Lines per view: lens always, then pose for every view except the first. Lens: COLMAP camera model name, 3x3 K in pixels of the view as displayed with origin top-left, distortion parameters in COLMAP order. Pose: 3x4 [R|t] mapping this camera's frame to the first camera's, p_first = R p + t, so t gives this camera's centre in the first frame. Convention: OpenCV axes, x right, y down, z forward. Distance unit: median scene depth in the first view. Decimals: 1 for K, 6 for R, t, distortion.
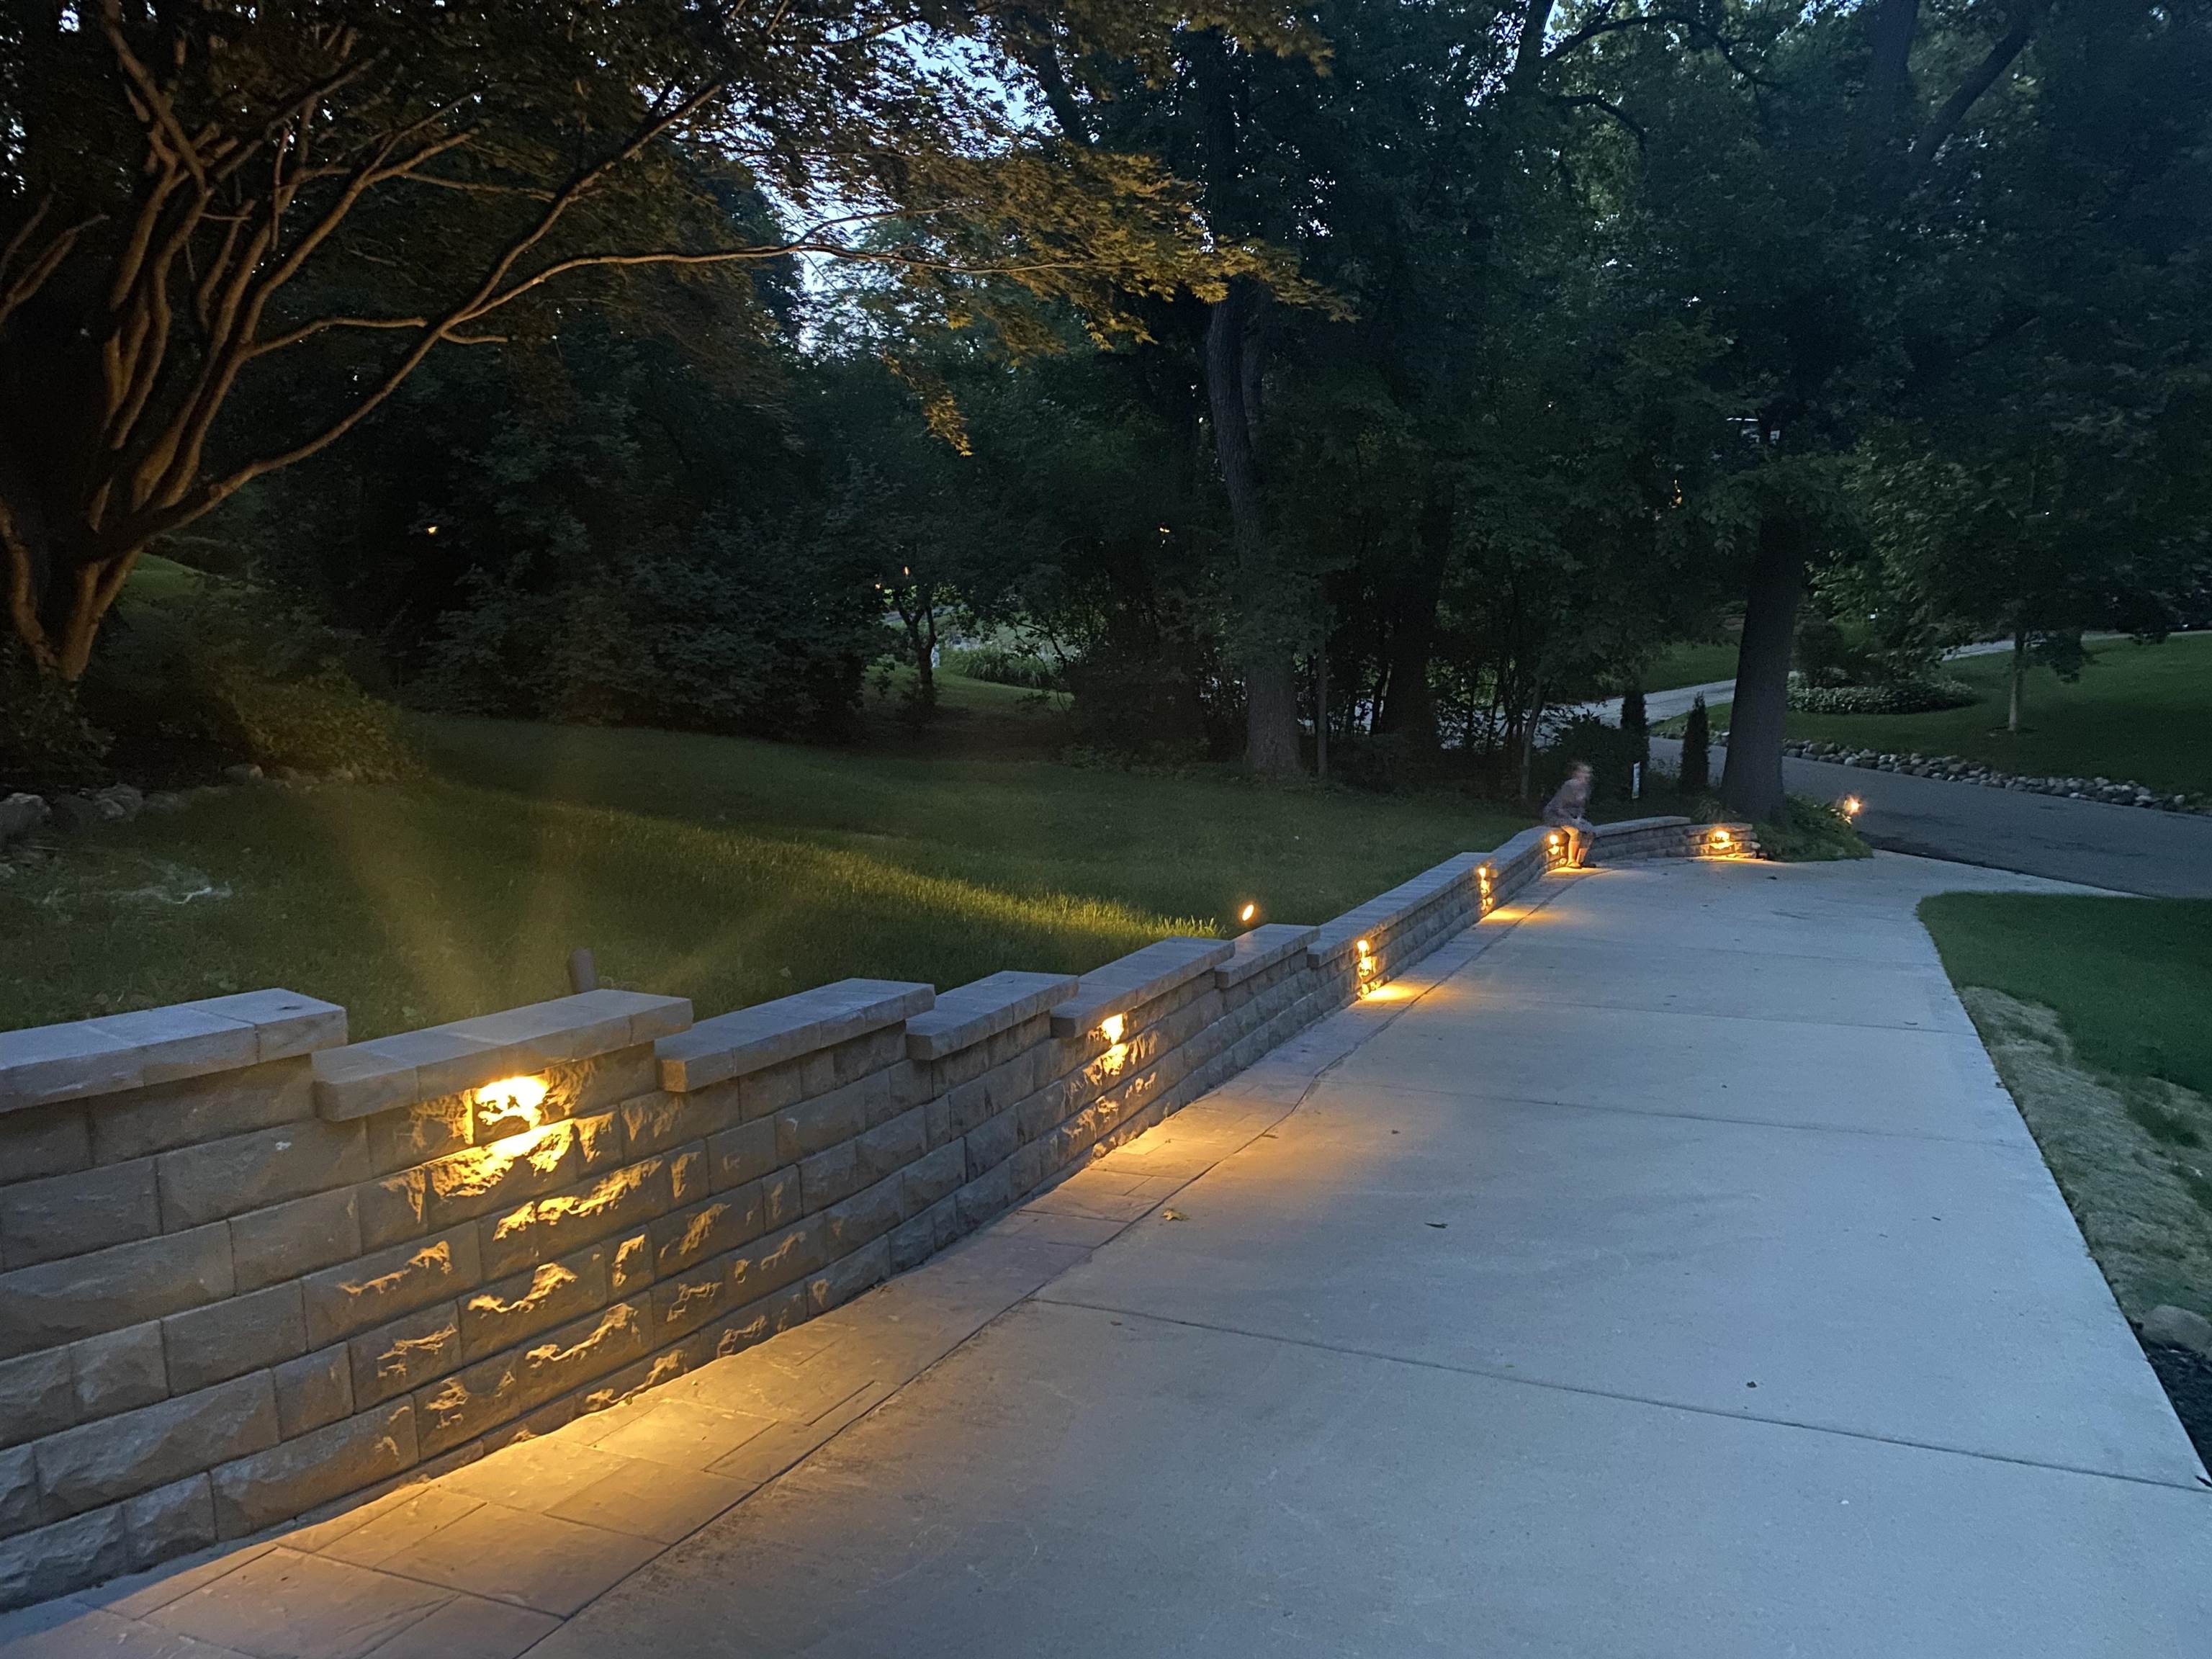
lens RADIAL K [[1701.9, 0, 1104.8], [0, 1701.9, 837.7], [0, 0, 1]] dist [0.005899, 0.010006]
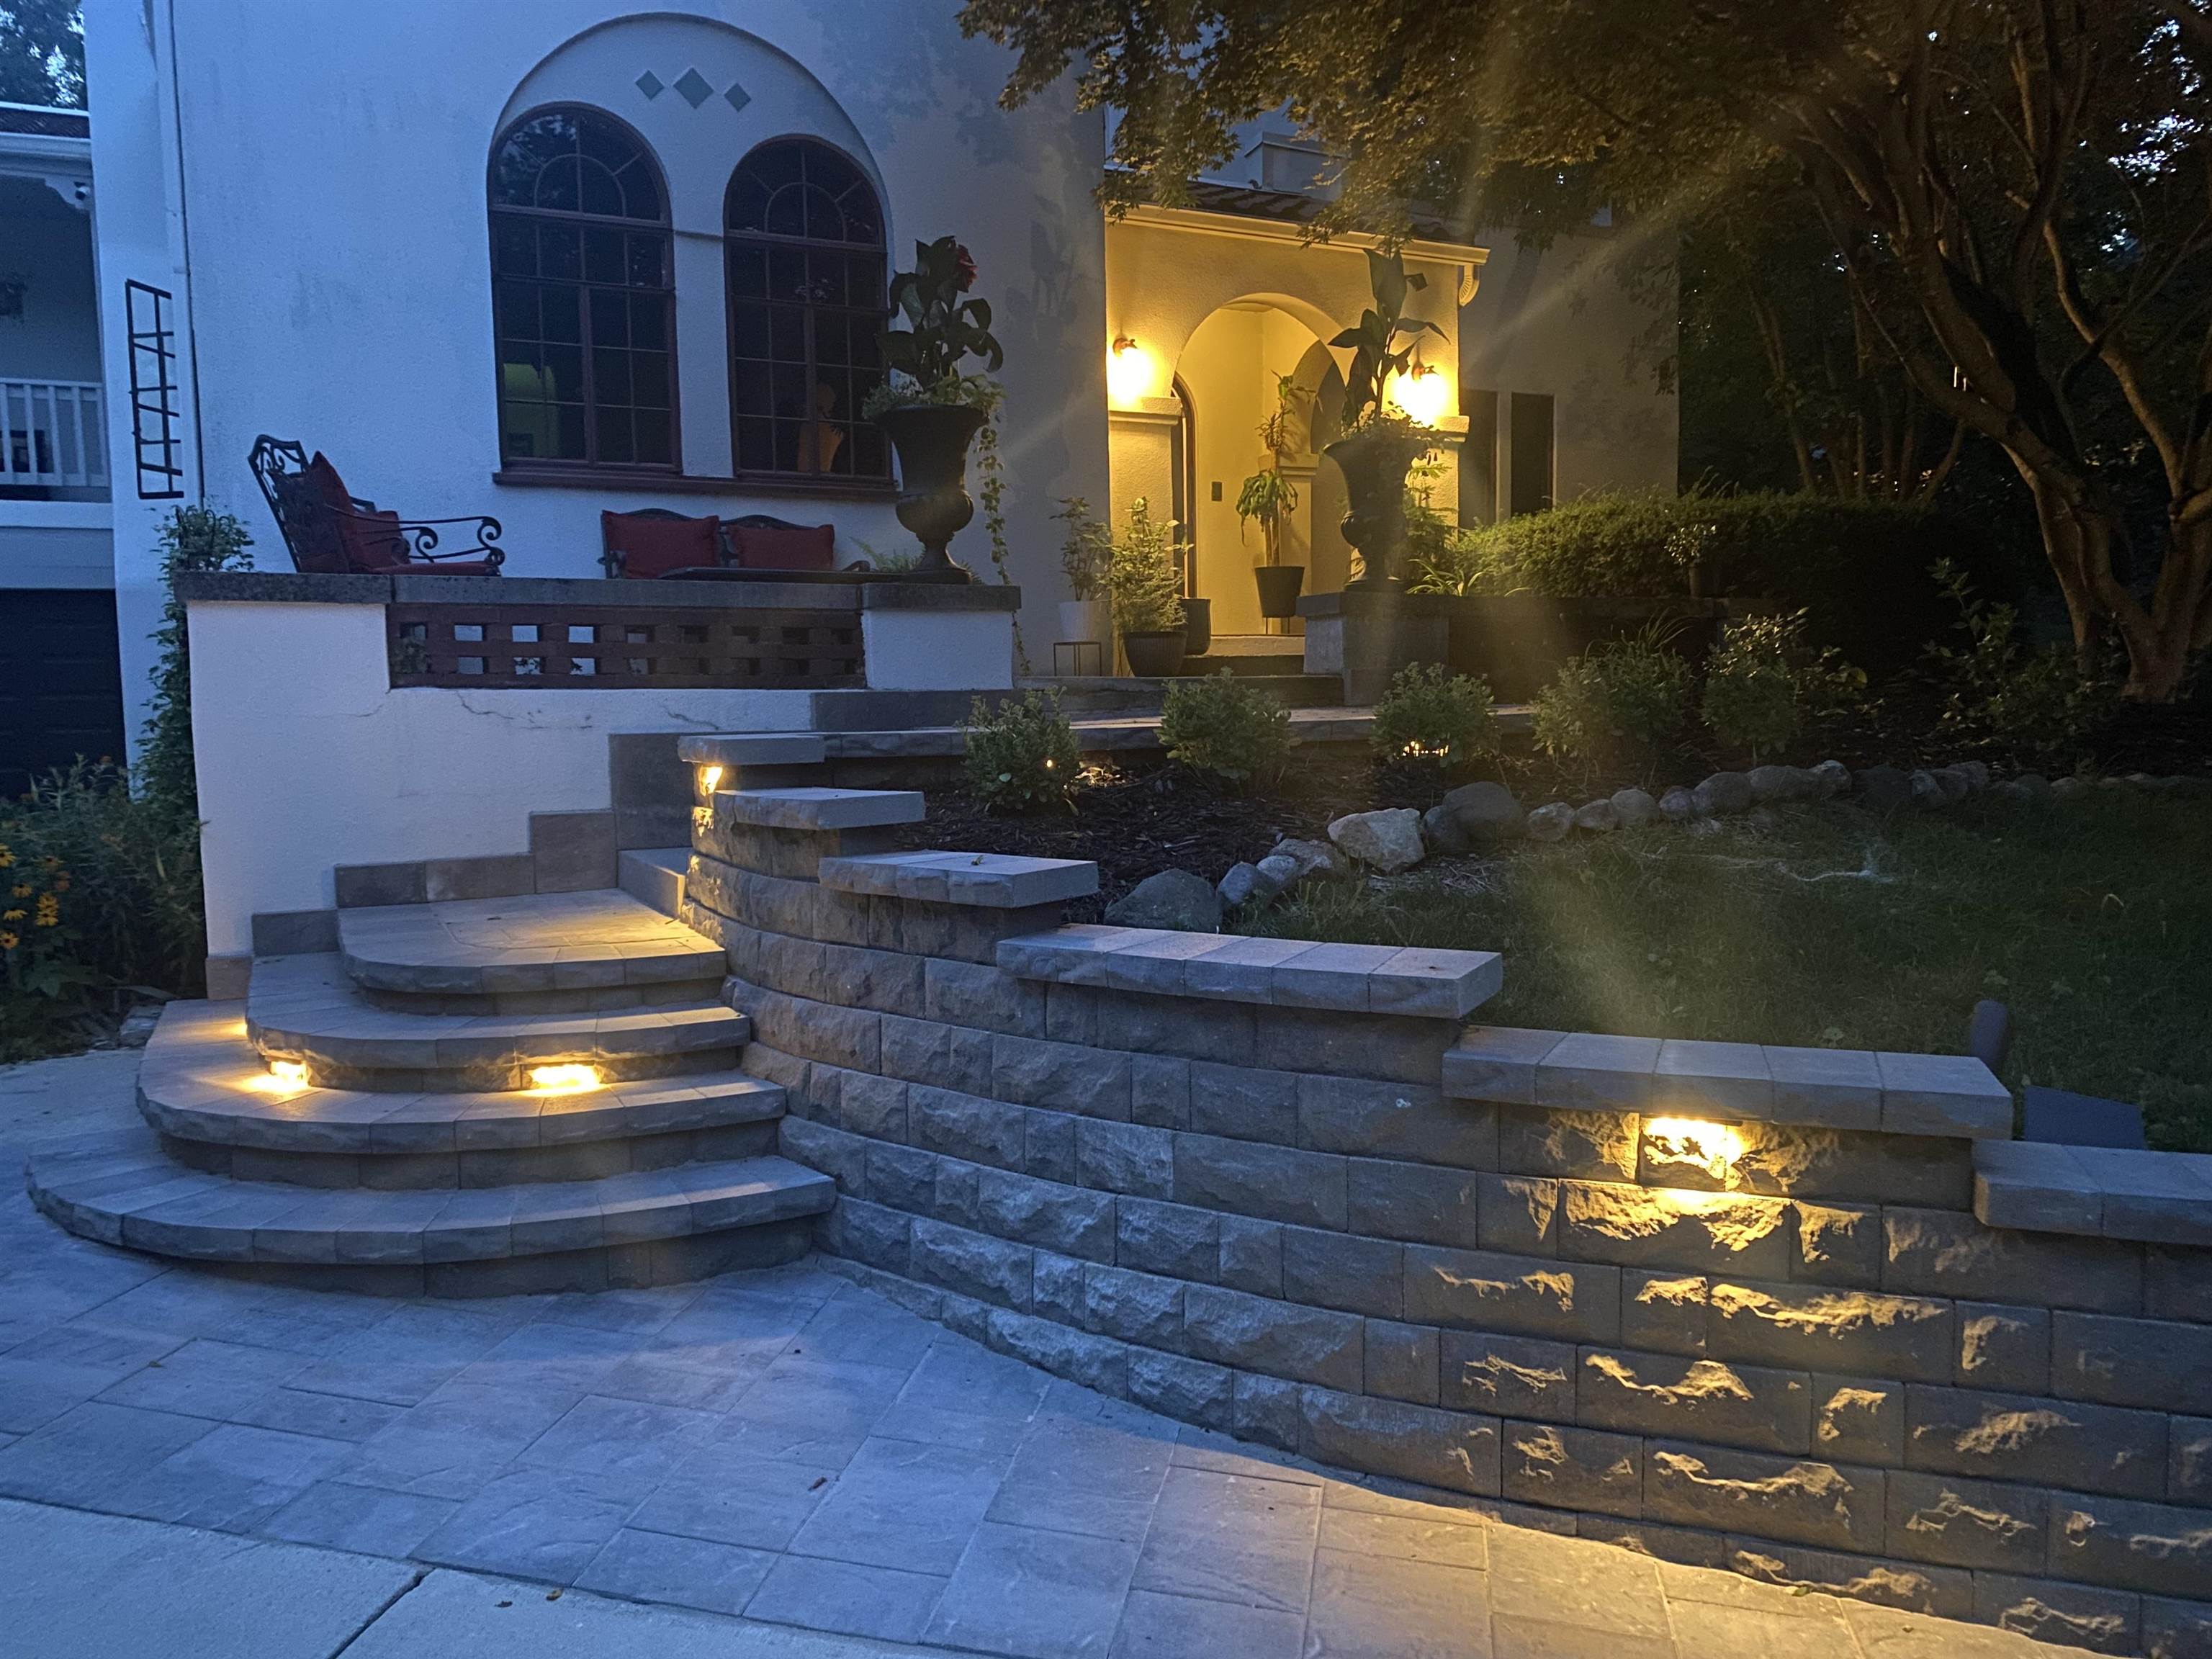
lens RADIAL K [[1701.9, 0, 1105.3], [0, 1701.9, 815.4], [0, 0, 1]] dist [0.005899, 0.010006]
pose [[0.208693, 0.111492, -0.971605, 0.363633], [-0.089784, 0.991469, 0.094486, -0.053138], [0.973851, 0.067516, 0.216923, 0.541635]]
